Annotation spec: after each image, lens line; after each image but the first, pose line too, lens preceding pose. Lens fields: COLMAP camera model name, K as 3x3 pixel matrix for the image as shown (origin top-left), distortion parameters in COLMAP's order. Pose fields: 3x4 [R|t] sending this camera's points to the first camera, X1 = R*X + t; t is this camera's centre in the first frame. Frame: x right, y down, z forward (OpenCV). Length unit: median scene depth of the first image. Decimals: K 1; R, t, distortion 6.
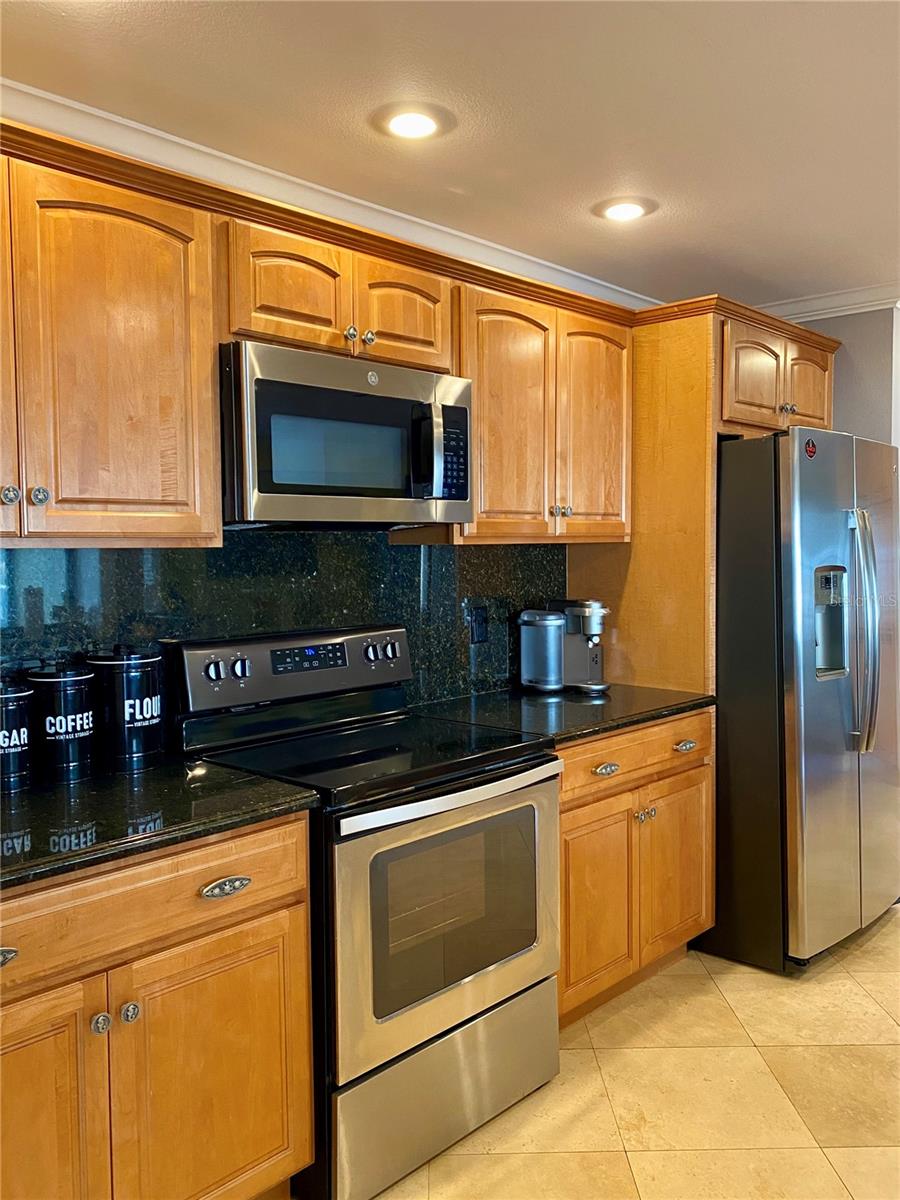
lens RADIAL K [[967.9, 0, 450.4], [0, 967.9, 585.8], [0, 0, 1]] dist [0.001813, -0.000224]
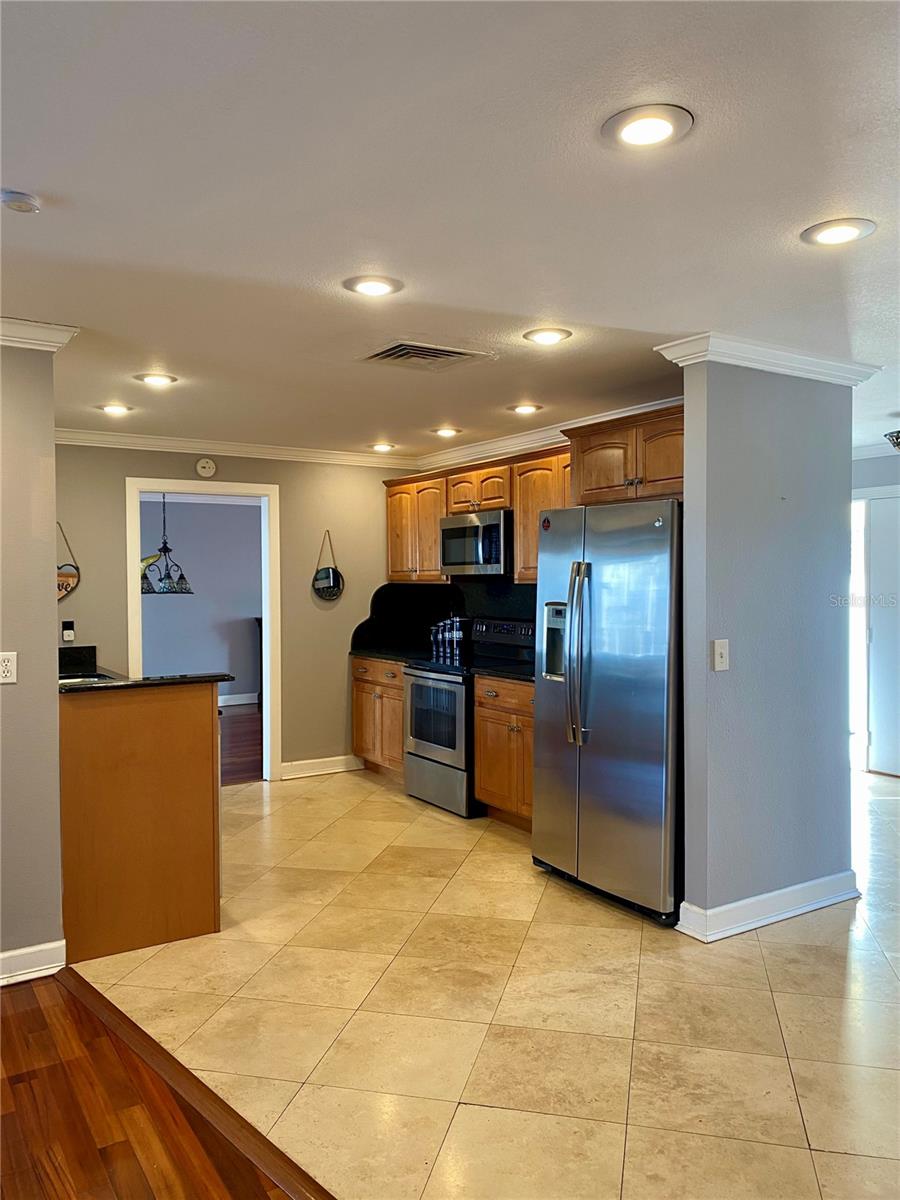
lens RADIAL K [[917.1, 0, 450.0], [0, 917.1, 600.0], [0, 0, 1]] dist [0.085943, -0.187154]
pose [[-0.253350, 0.030392, -0.966897, 2.039141], [-0.038232, 0.998411, 0.041400, -0.086501], [0.966619, 0.047456, -0.251786, 1.379558]]
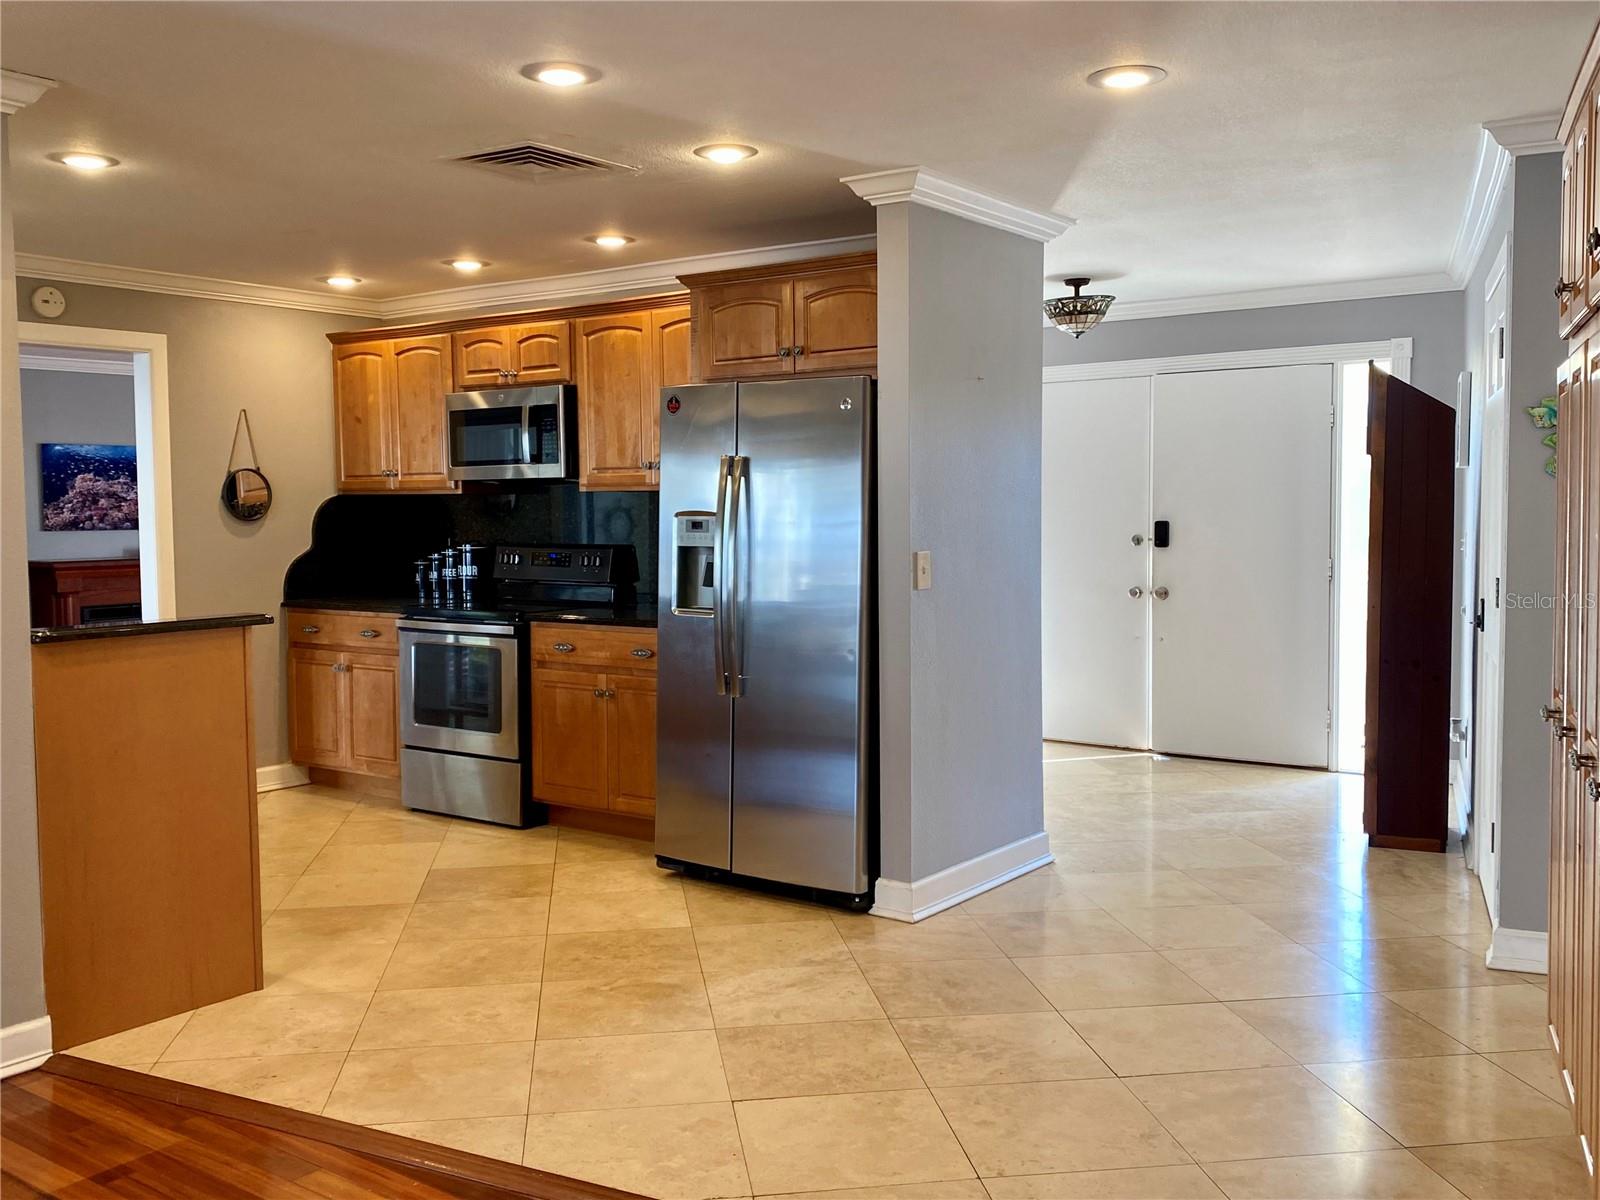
lens RADIAL K [[1470.3, 0, 800.0], [0, 1470.3, 600.0], [0, 0, 1]] dist [0.130178, -0.315812]
pose [[0.115582, 0.070868, -0.990767, 2.355137], [-0.038857, 0.997011, 0.066782, -0.041569], [0.992538, 0.030779, 0.117991, 1.073349]]
